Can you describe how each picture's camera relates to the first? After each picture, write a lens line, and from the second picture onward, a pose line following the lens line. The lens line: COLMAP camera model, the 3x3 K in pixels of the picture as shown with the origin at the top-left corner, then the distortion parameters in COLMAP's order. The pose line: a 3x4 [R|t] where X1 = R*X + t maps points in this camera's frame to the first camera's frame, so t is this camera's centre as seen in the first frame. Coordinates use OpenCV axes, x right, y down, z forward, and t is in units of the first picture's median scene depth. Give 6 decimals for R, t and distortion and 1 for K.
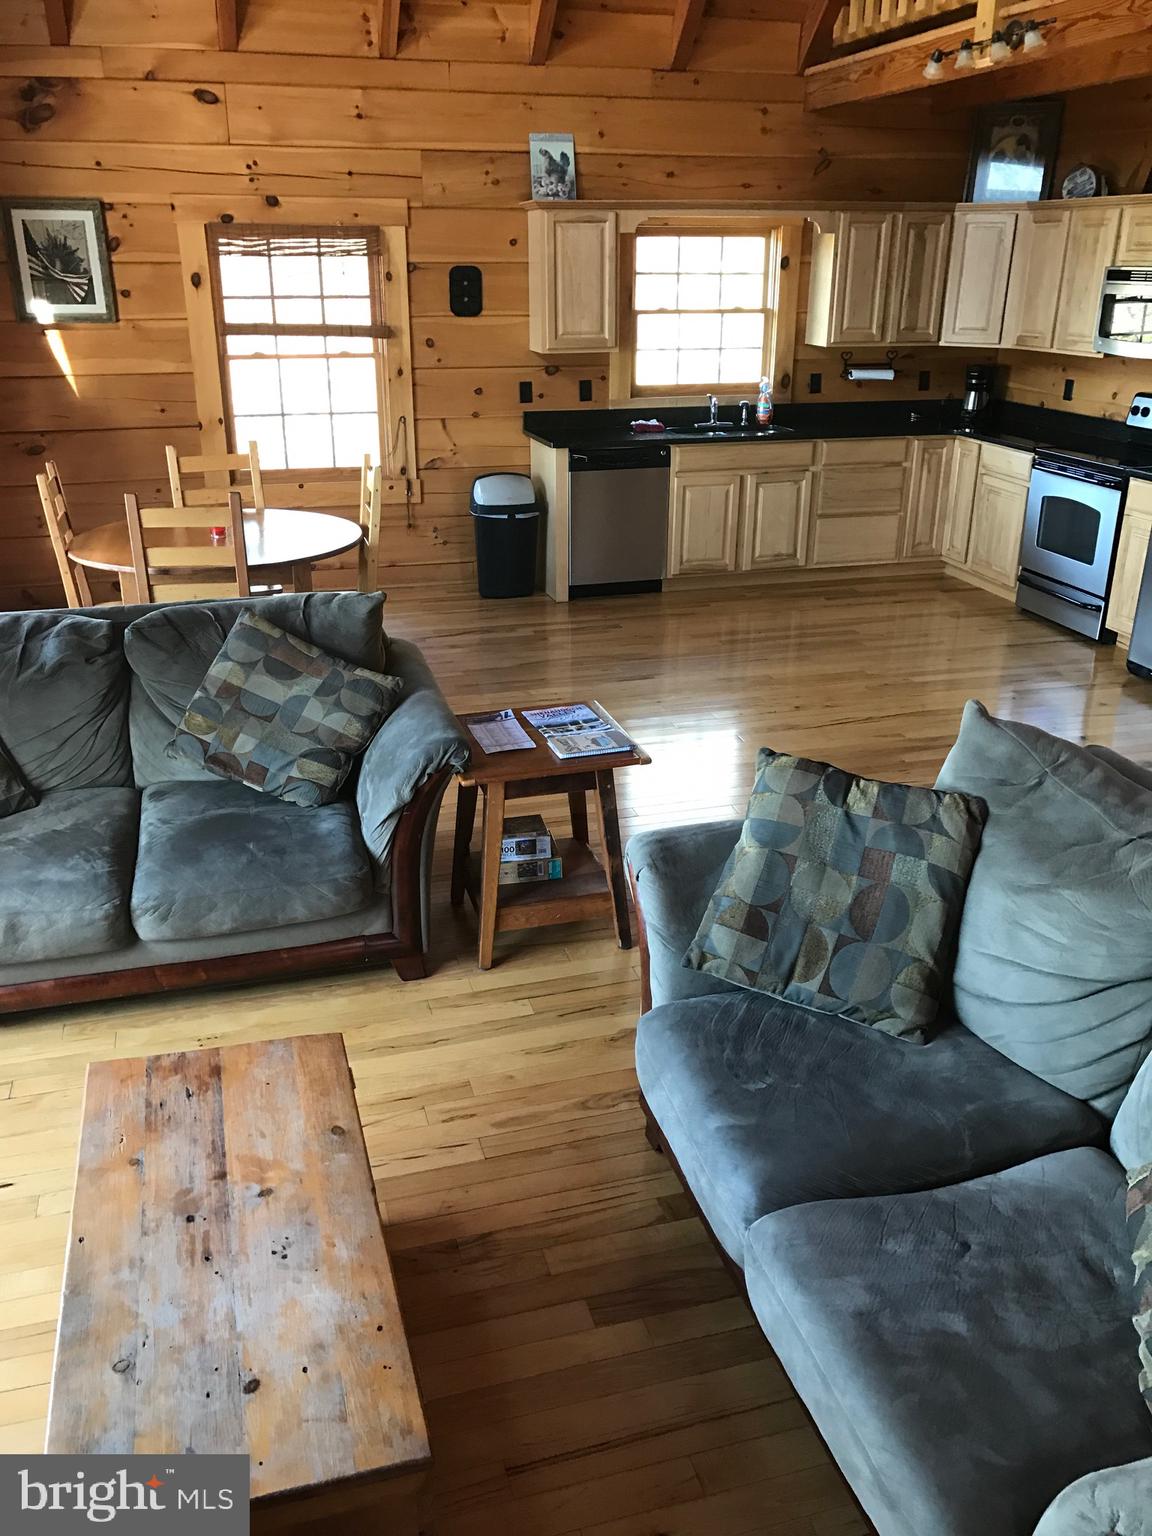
lens RADIAL K [[1265.7, 0, 589.8], [0, 1265.7, 774.0], [0, 0, 1]] dist [0.031267, -0.030997]
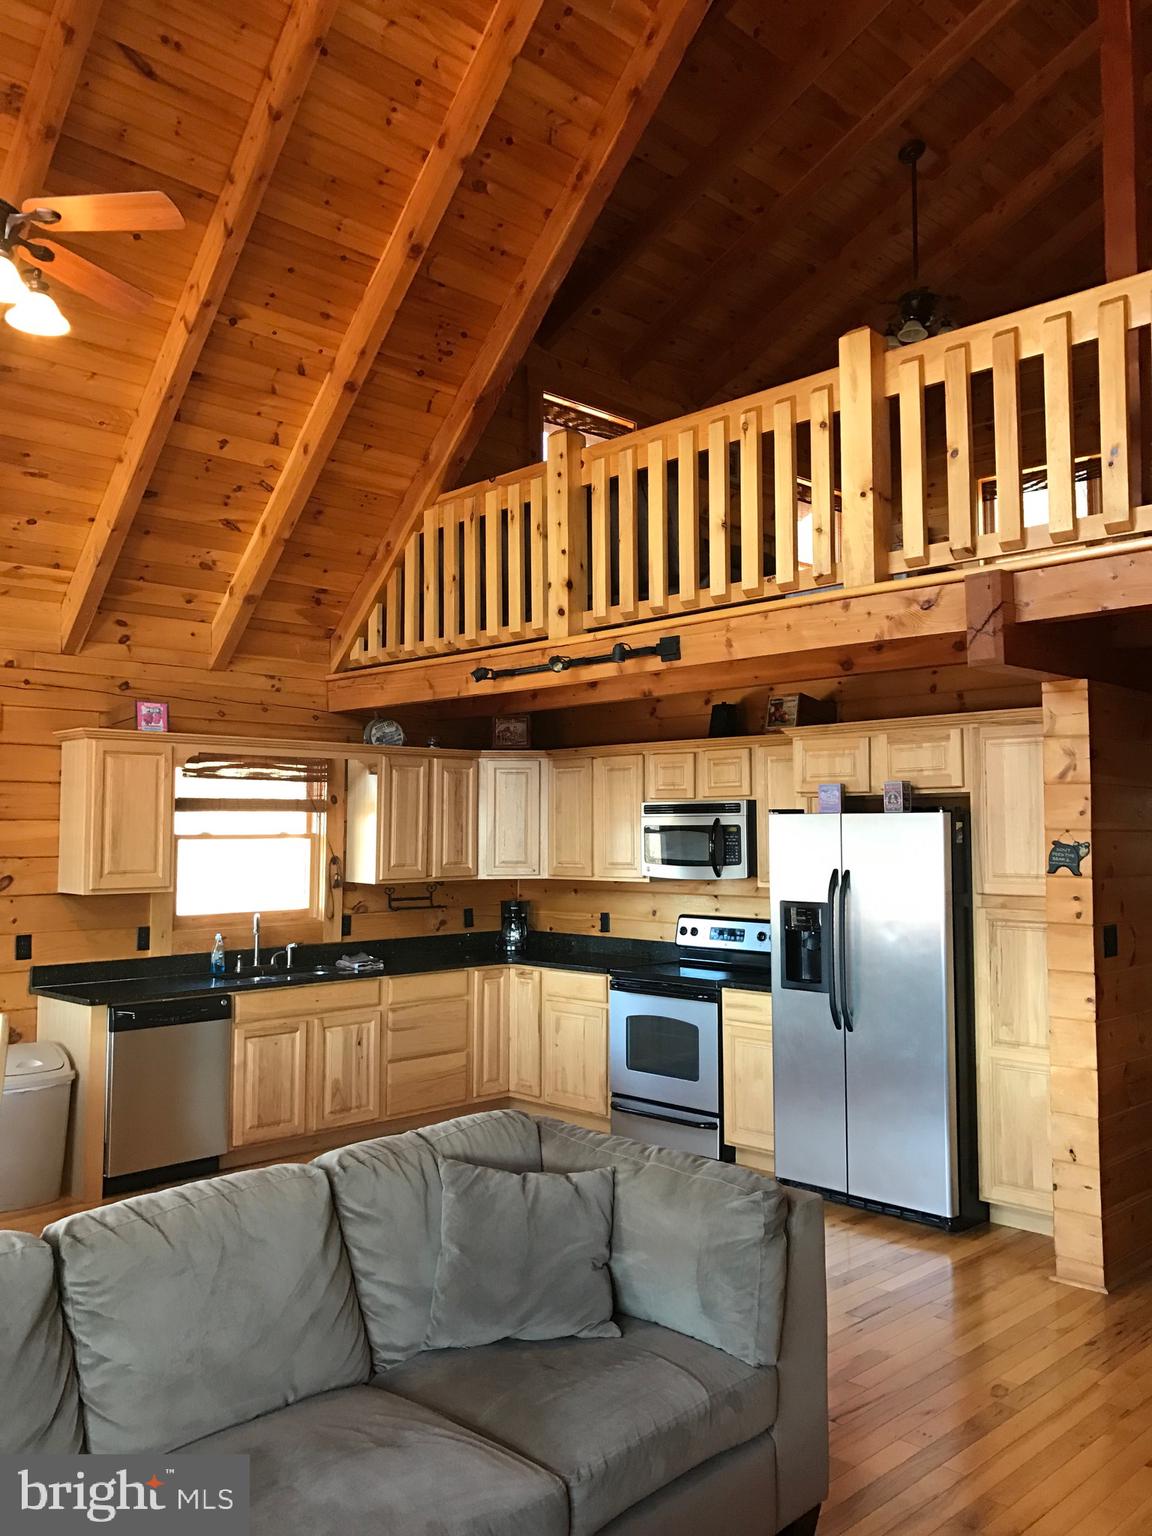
lens RADIAL K [[1265.7, 0, 576.1], [0, 1265.7, 755.3], [0, 0, 1]] dist [0.031267, -0.030997]
pose [[0.874467, 0.022734, 0.484552, -0.152647], [0.185939, 0.906895, -0.378112, -0.034897], [-0.448034, 0.420744, 0.788822, 0.142784]]
